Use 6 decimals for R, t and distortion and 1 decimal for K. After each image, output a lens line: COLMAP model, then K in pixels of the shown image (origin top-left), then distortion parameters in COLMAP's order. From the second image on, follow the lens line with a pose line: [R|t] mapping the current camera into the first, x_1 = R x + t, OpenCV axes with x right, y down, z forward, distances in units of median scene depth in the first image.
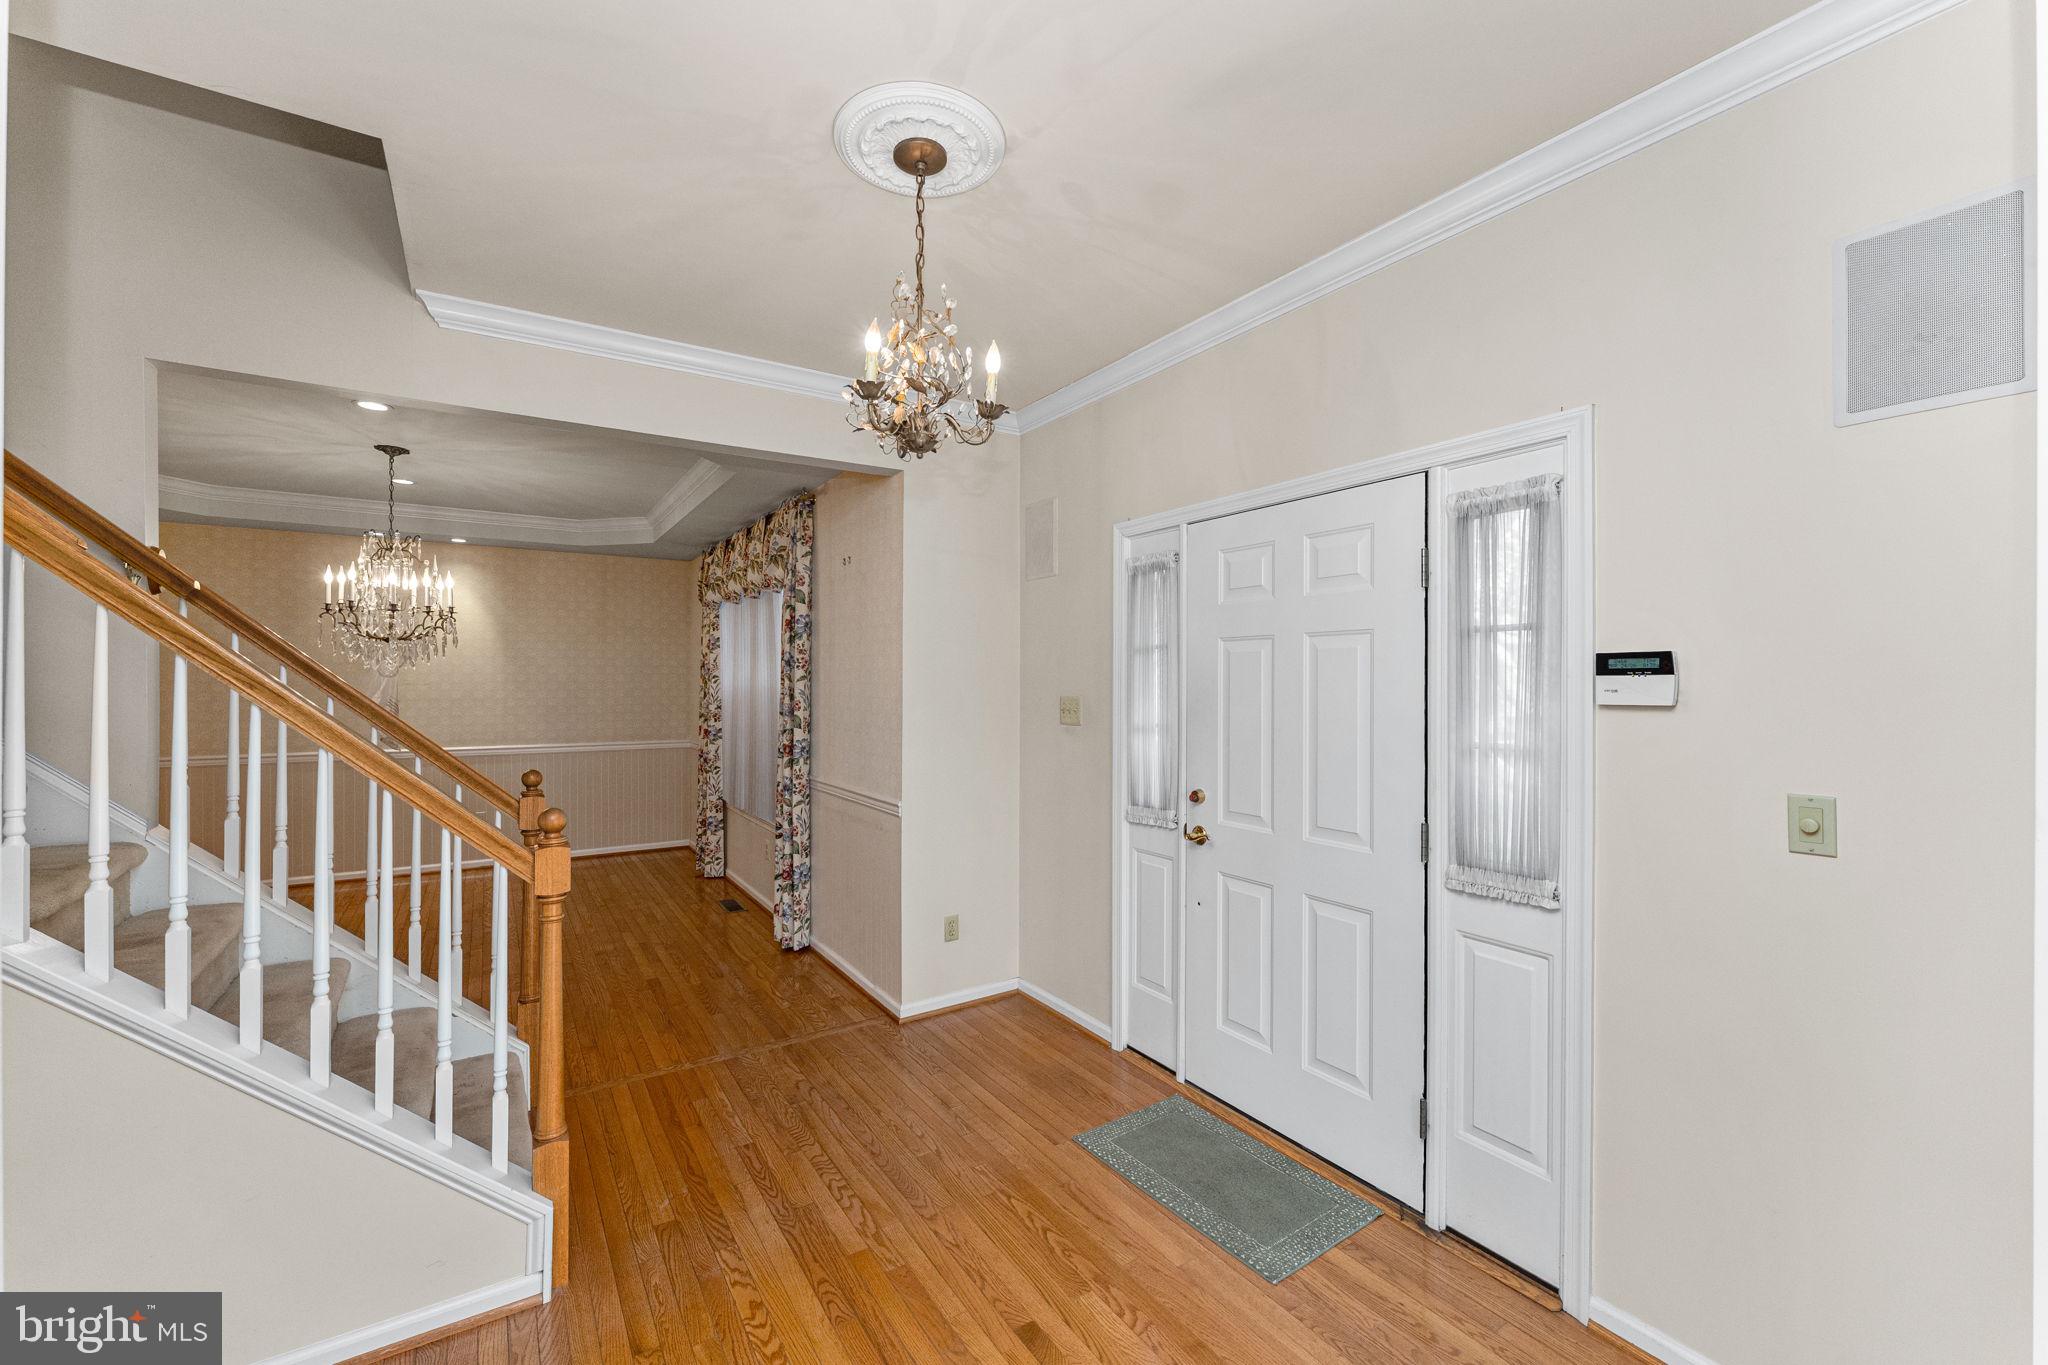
lens RADIAL K [[824.3, 0, 1025.5], [0, 824.3, 668.4], [0, 0, 1]] dist [-0.000505, -0.000554]
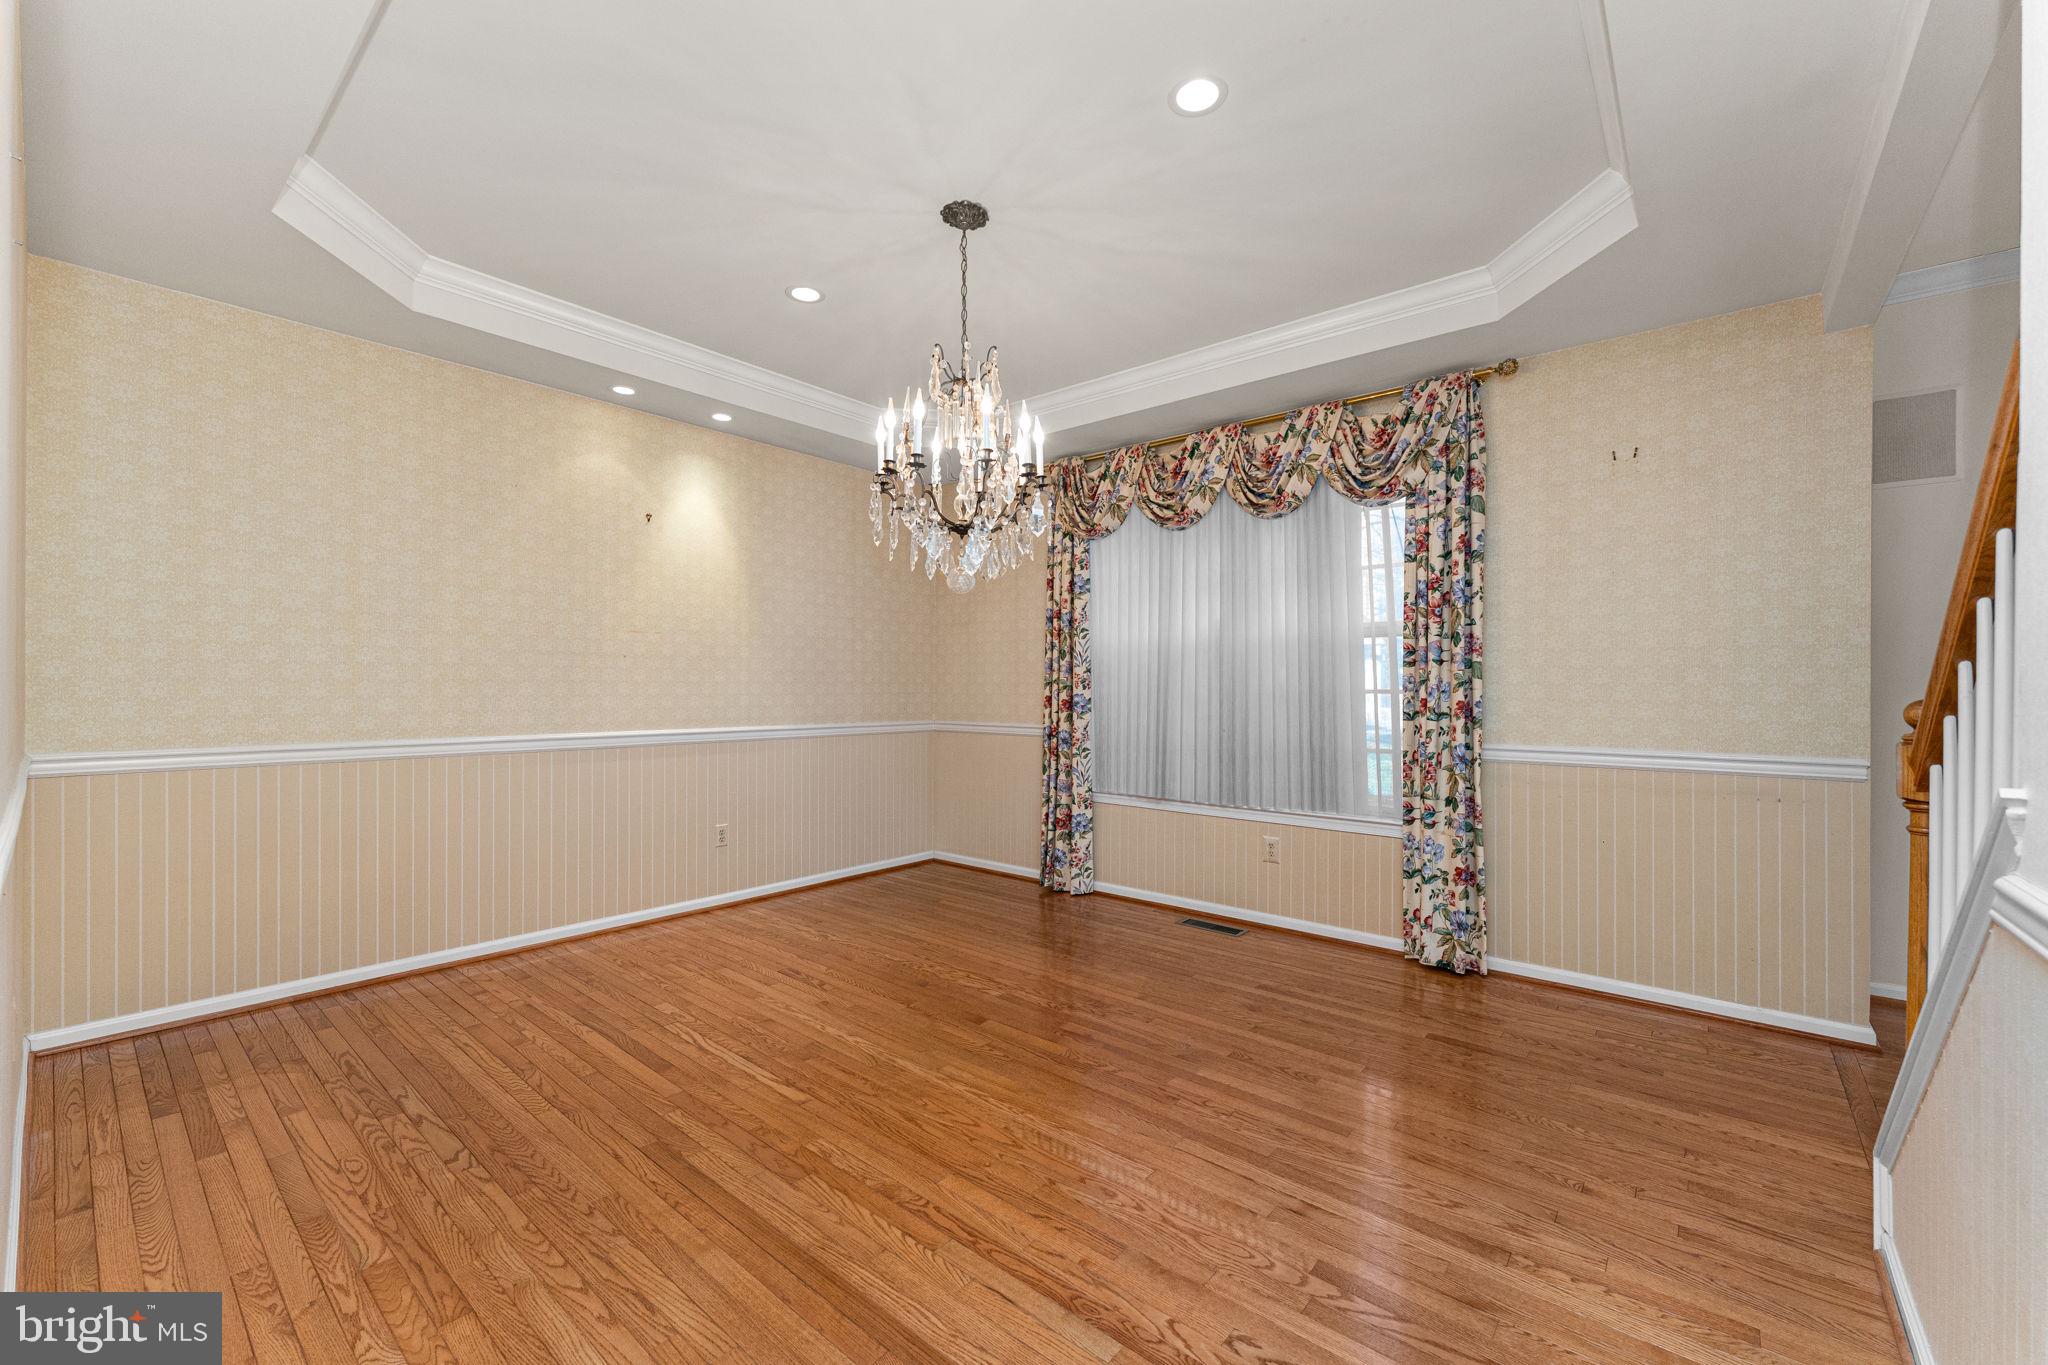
lens RADIAL K [[824.3, 0, 1025.5], [0, 824.3, 668.4], [0, 0, 1]] dist [-0.000505, -0.000554]
pose [[0.956228, 0.007898, 0.292516, -0.649958], [-0.007233, 0.999968, -0.003355, 0.048458], [-0.292533, 0.001093, 0.956255, 0.289040]]
